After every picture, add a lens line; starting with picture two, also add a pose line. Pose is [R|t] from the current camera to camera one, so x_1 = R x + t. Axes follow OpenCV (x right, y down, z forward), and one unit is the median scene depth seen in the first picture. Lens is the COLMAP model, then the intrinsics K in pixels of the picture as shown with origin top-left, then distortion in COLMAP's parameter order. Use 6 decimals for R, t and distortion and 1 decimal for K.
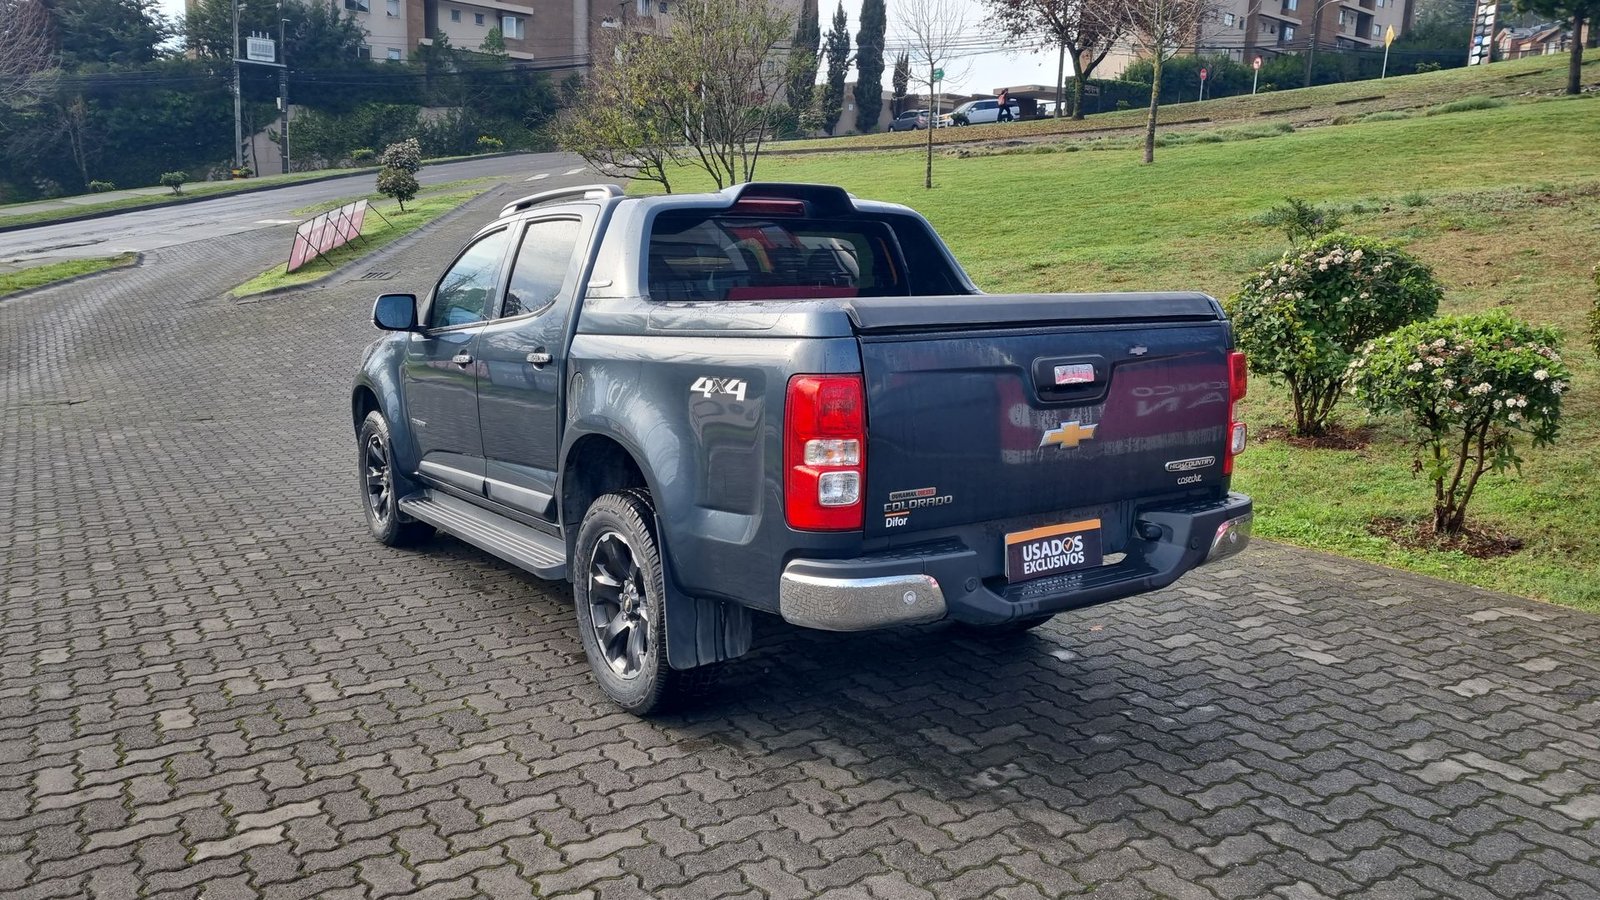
lens RADIAL K [[1210.1, 0, 799.6], [0, 1210.1, 449.2], [0, 0, 1]] dist [0.069752, -0.051640]
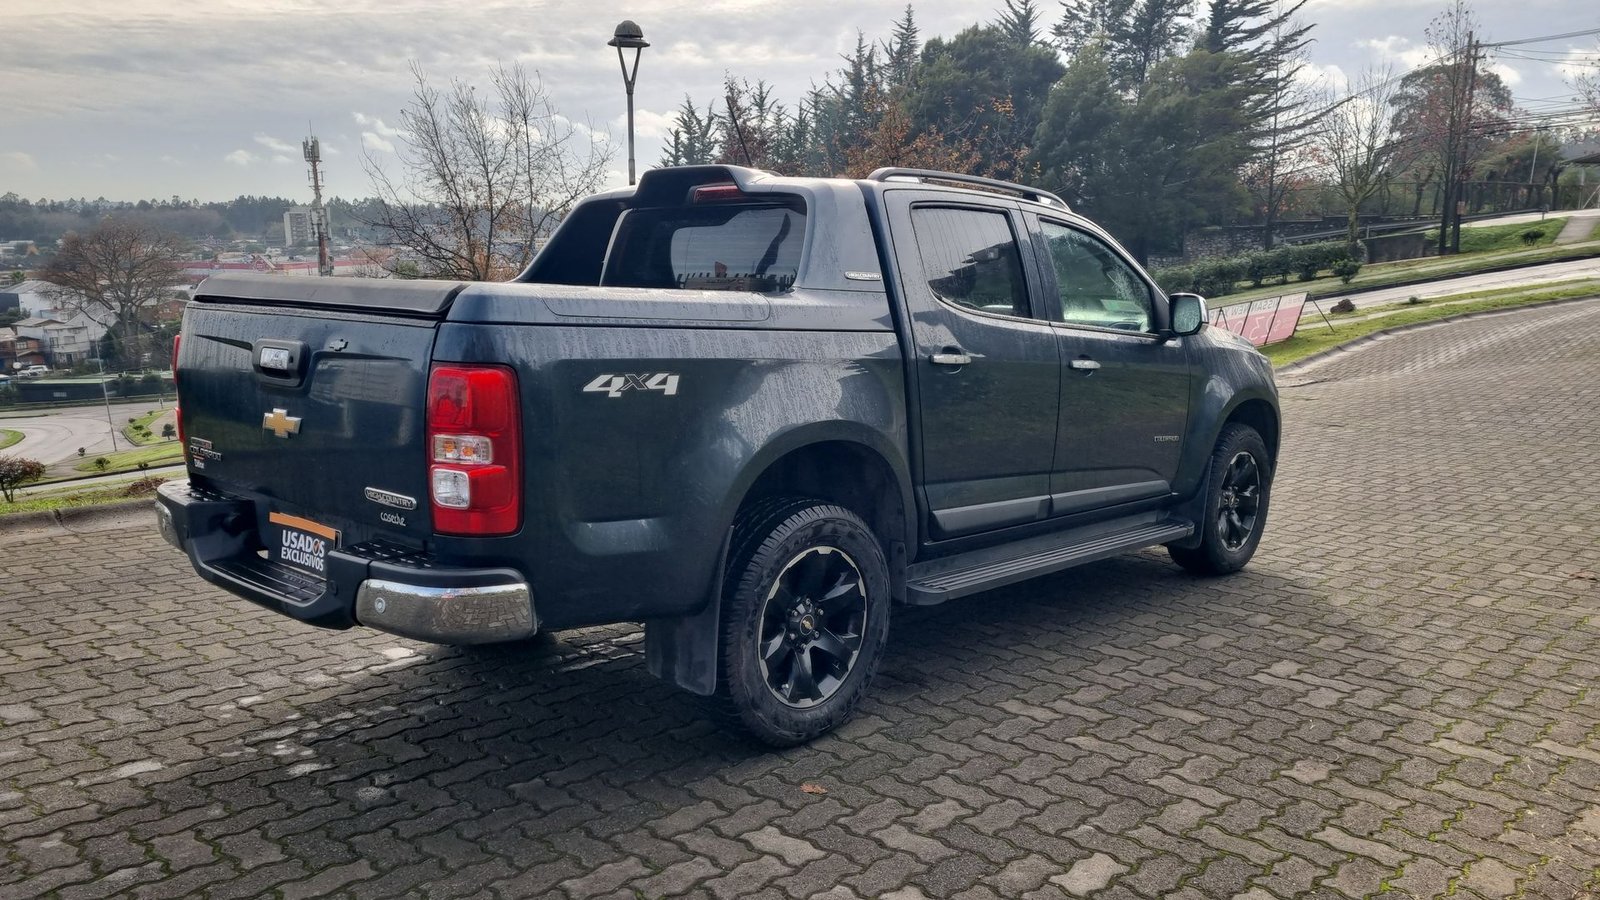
lens RADIAL K [[1210.1, 0, 816.5], [0, 1210.1, 446.3], [0, 0, 1]] dist [0.069752, -0.051640]
pose [[0.257569, 0.147091, -0.954999, 0.635324], [-0.161497, 0.980996, 0.107538, -0.083749], [0.952668, 0.126531, 0.276429, 0.581289]]
